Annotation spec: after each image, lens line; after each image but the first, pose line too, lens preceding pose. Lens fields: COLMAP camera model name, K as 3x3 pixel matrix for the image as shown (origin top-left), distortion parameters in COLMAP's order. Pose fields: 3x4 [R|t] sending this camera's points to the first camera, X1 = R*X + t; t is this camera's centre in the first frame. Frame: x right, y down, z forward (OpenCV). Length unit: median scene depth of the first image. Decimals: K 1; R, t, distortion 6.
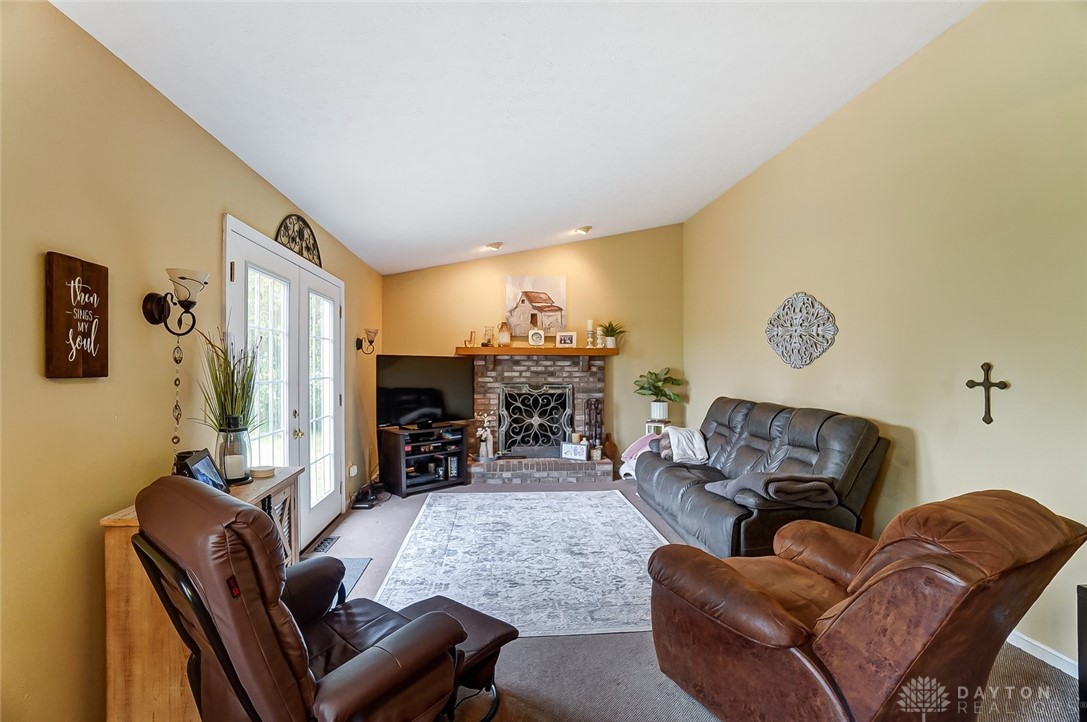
lens RADIAL K [[484.0, 0, 537.2], [0, 484.0, 363.8], [0, 0, 1]] dist [-0.014992, 0.001027]
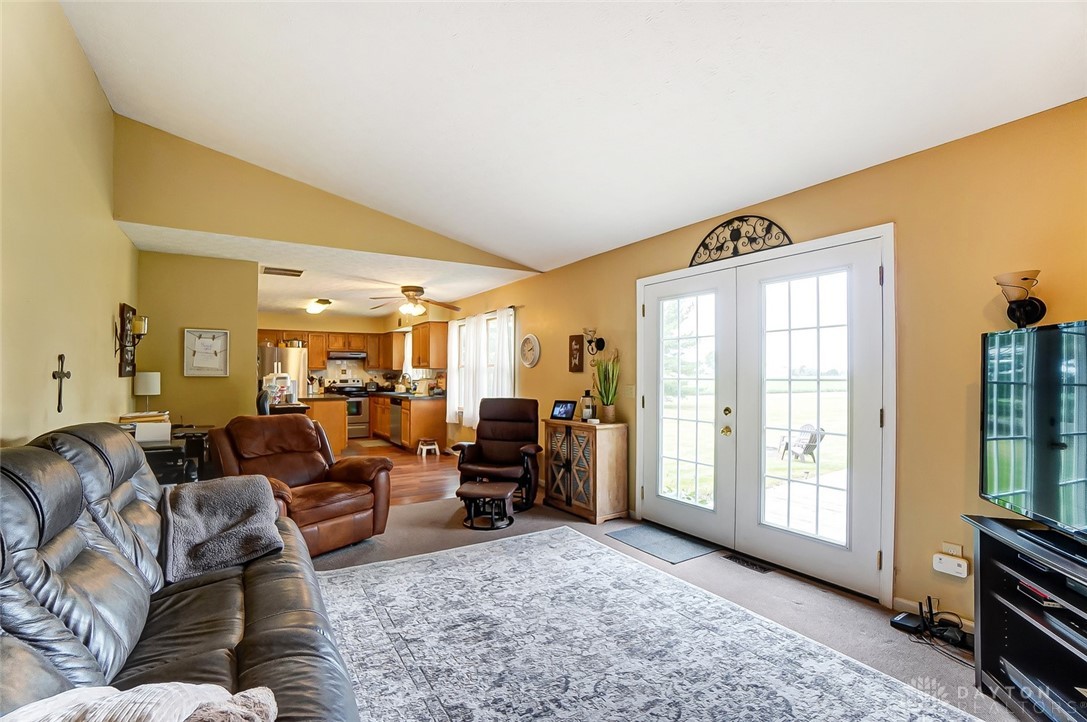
lens RADIAL K [[484.0, 0, 532.5], [0, 484.0, 371.3], [0, 0, 1]] dist [-0.014992, 0.001027]
pose [[-0.894994, -0.010618, -0.445951, 0.198894], [-0.005278, 0.999899, -0.013214, 0.018380], [0.446047, -0.009473, -0.894960, 1.000820]]
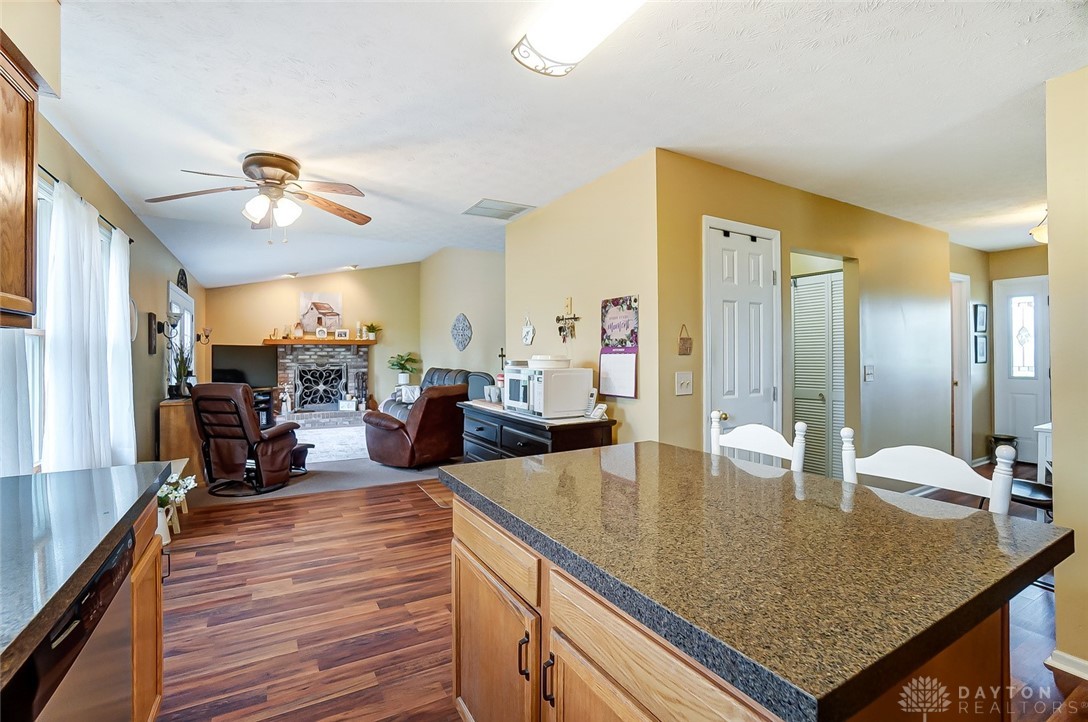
lens RADIAL K [[484.4, 0, 514.1], [0, 484.4, 346.3], [0, 0, 1]] dist [-0.014992, 0.001027]
pose [[0.929370, -0.003145, 0.369136, 0.000332], [0.007499, 0.999918, -0.010362, 0.008327], [-0.369073, 0.012398, 0.929318, -0.644743]]
